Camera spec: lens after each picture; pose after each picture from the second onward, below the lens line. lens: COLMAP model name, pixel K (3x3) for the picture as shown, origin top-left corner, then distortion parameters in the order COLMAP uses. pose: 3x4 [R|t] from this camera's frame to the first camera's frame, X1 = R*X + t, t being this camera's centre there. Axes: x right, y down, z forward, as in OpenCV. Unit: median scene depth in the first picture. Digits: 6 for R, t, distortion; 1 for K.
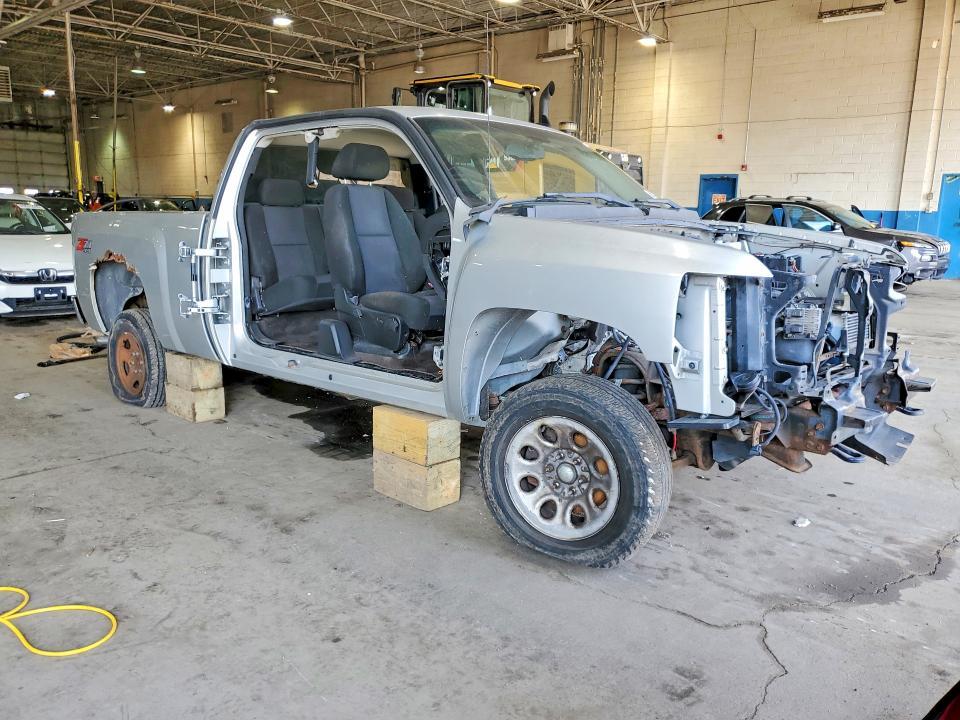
lens RADIAL K [[726.1, 0, 482.7], [0, 726.1, 359.0], [0, 0, 1]] dist [0.029259, -0.014349]
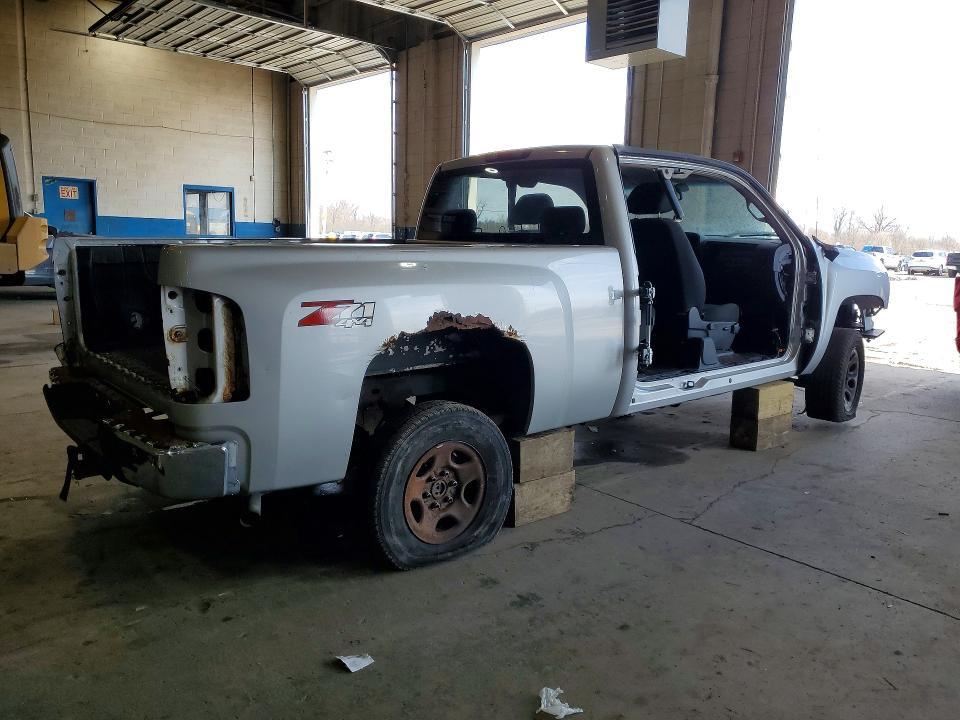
lens RADIAL K [[726.1, 0, 482.7], [0, 726.1, 359.0], [0, 0, 1]] dist [0.029259, -0.014349]
pose [[0.157932, -0.178724, 0.971141, -1.096527], [0.166426, 0.974232, 0.152228, -0.202006], [-0.973324, 0.137581, 0.183607, 0.873093]]
